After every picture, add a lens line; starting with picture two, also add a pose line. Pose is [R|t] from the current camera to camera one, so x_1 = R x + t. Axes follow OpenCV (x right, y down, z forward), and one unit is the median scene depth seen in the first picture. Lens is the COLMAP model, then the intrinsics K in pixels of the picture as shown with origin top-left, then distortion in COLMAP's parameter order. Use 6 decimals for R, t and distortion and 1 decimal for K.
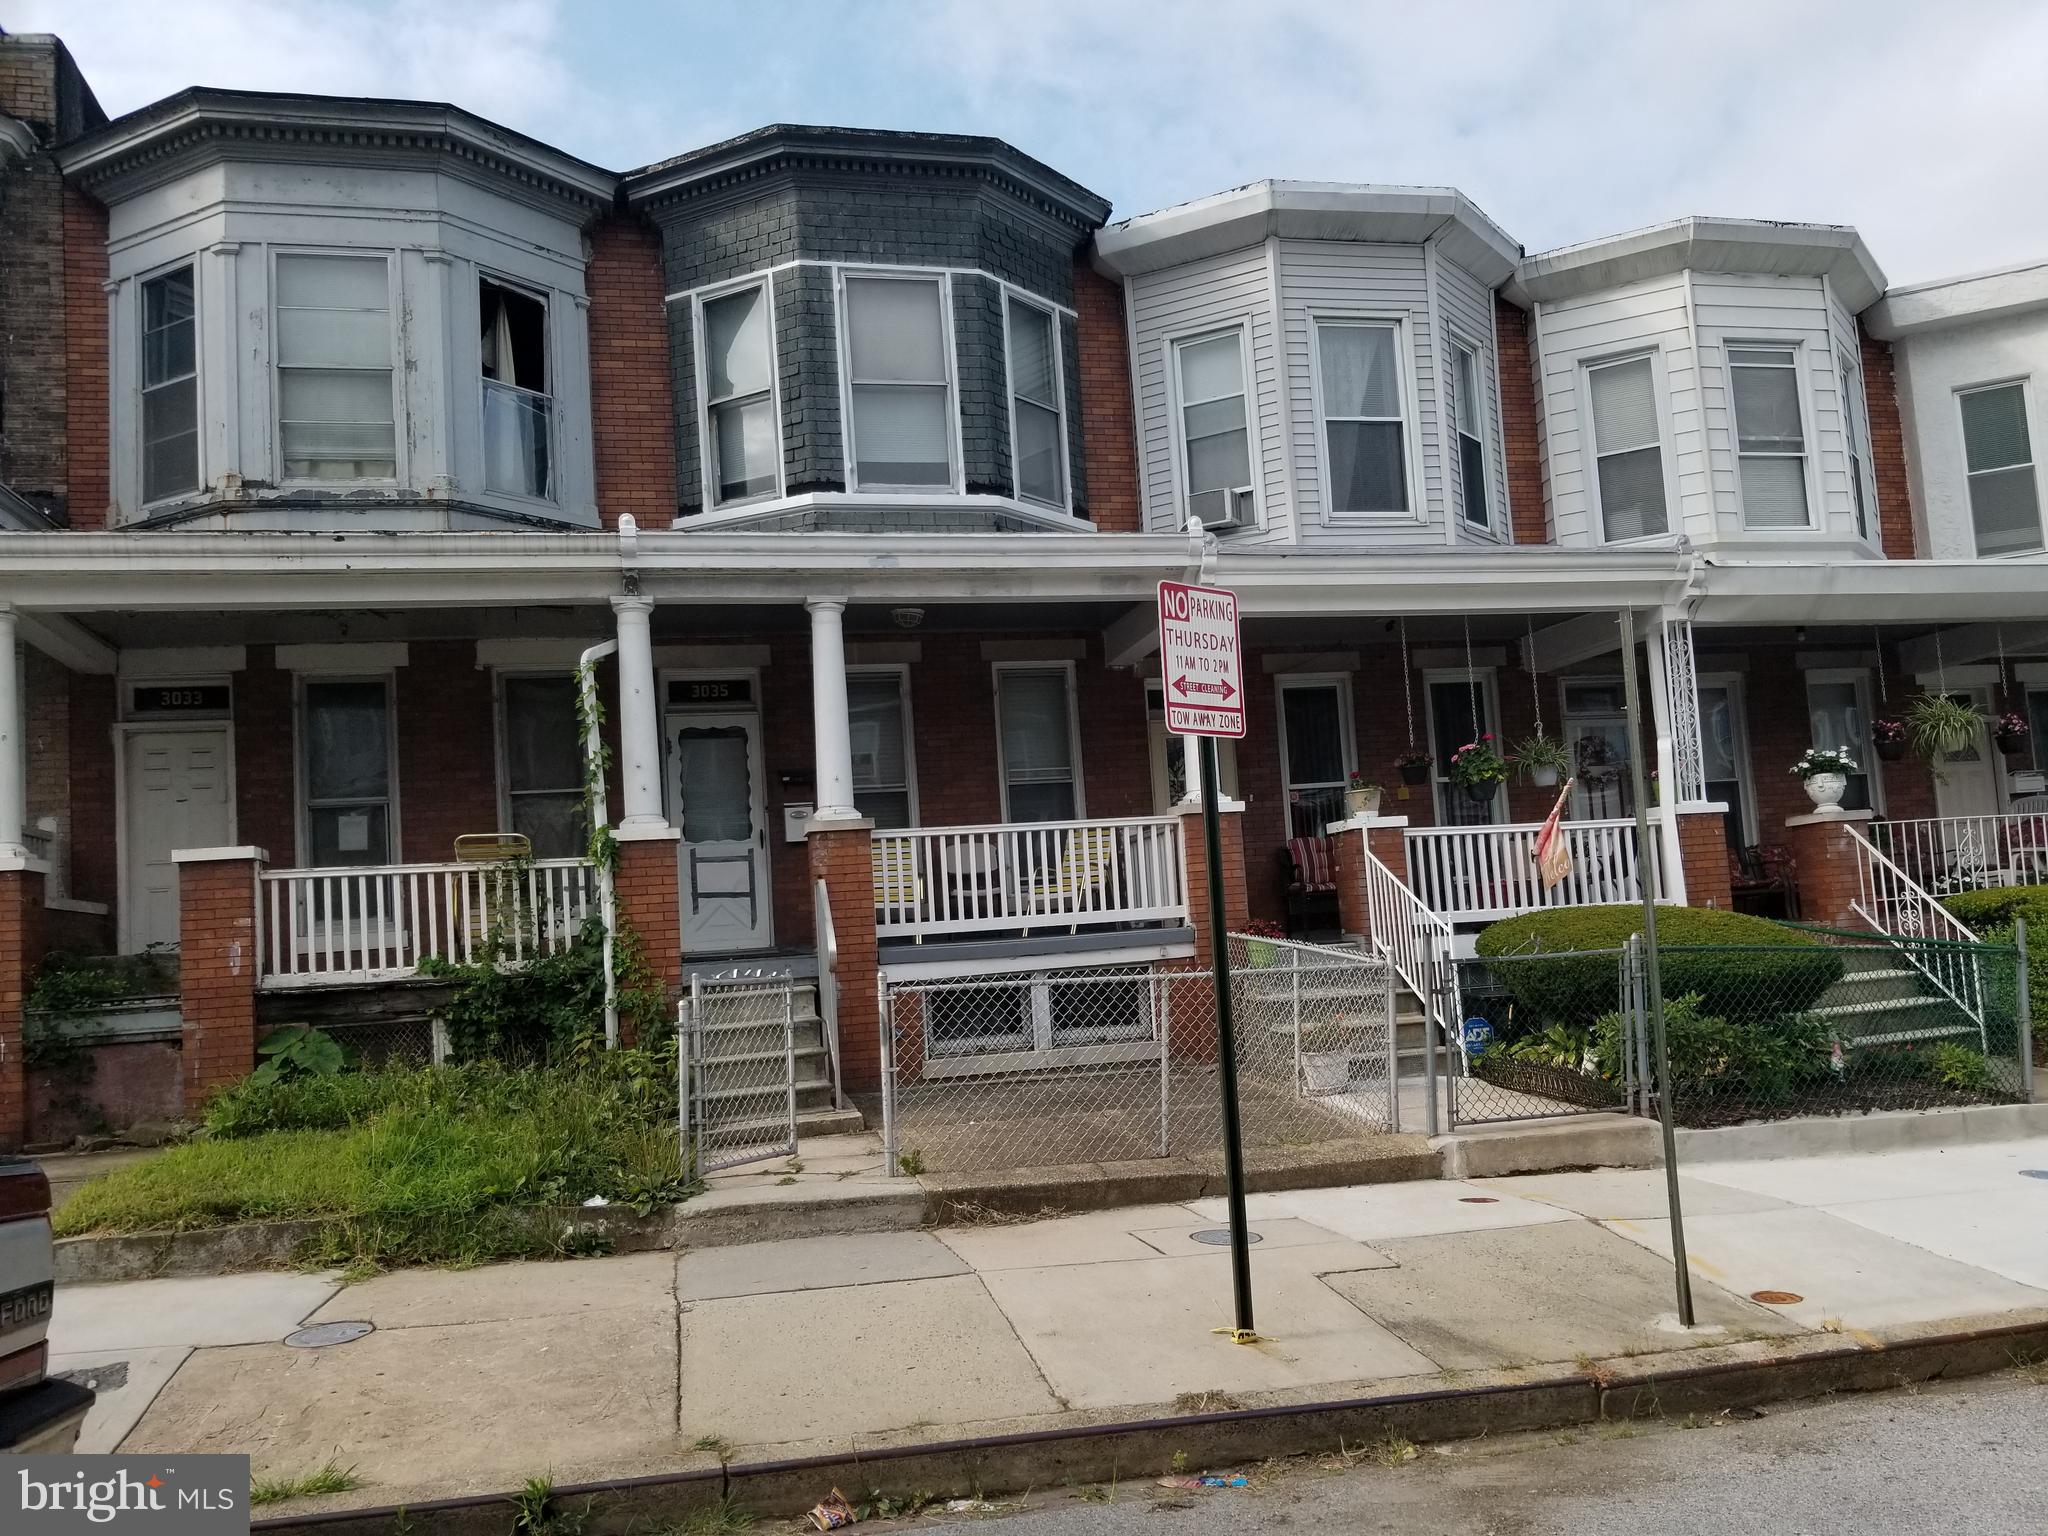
lens RADIAL K [[1553.7, 0, 1140.8], [0, 1553.7, 781.4], [0, 0, 1]] dist [0.014419, -0.032092]
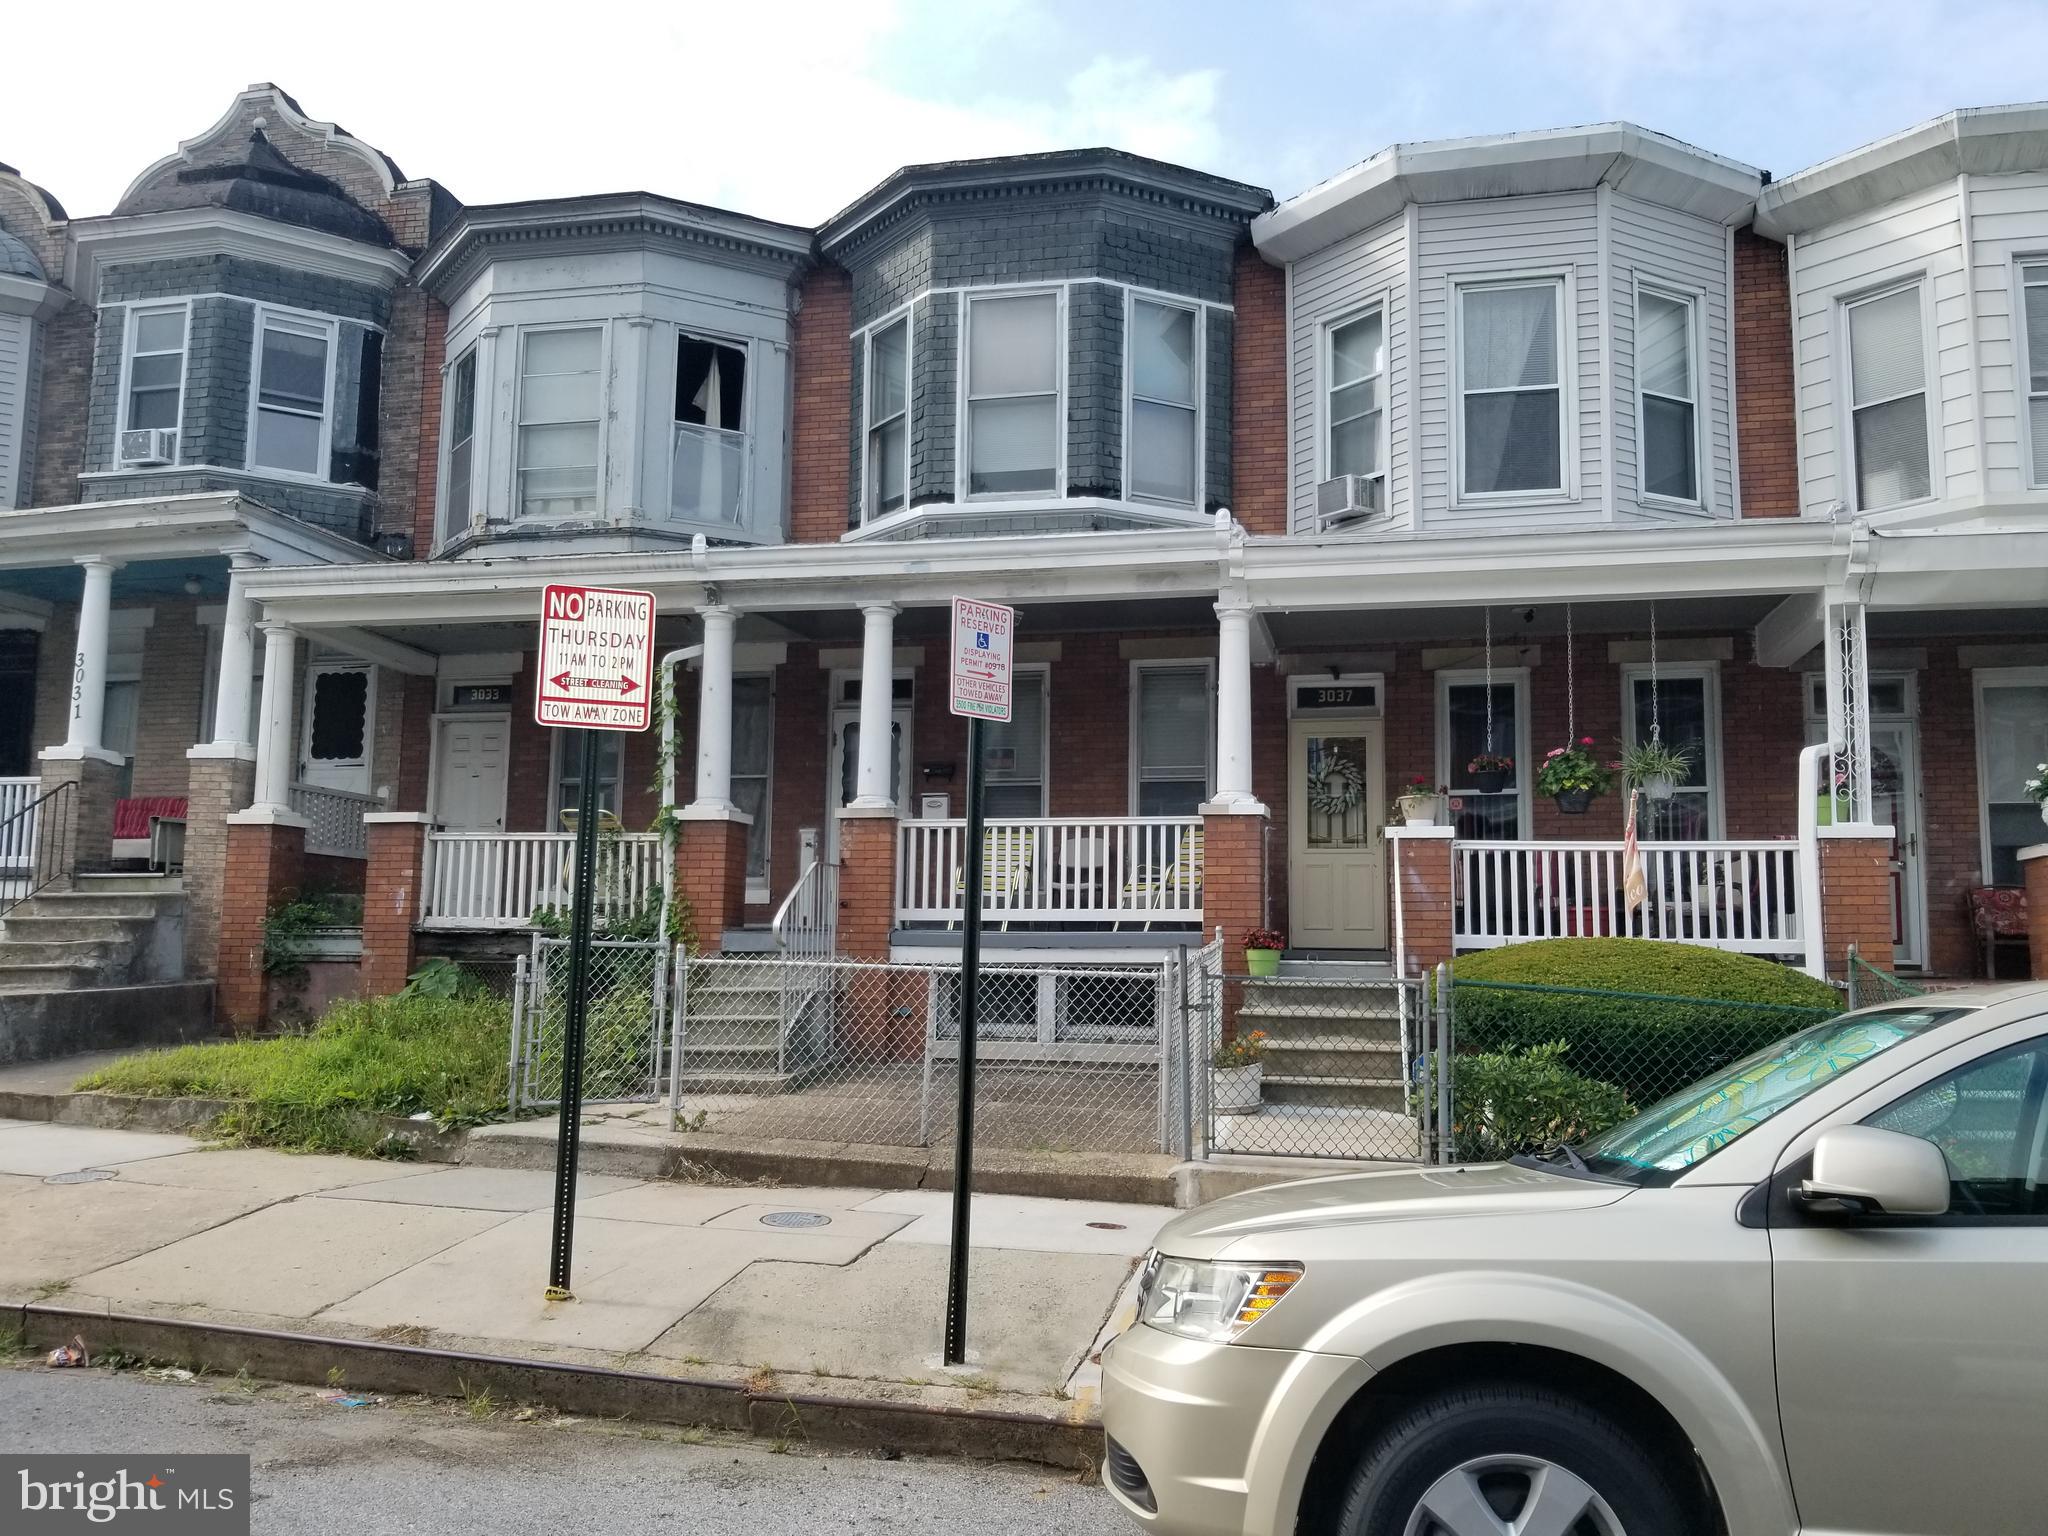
lens RADIAL K [[1553.7, 0, 1030.6], [0, 1553.7, 758.4], [0, 0, 1]] dist [0.014419, -0.032092]
pose [[0.898584, 0.019672, -0.438361, 0.327087], [-0.026180, 0.999618, -0.008805, -0.002767], [0.438021, 0.019388, 0.898756, 0.071068]]
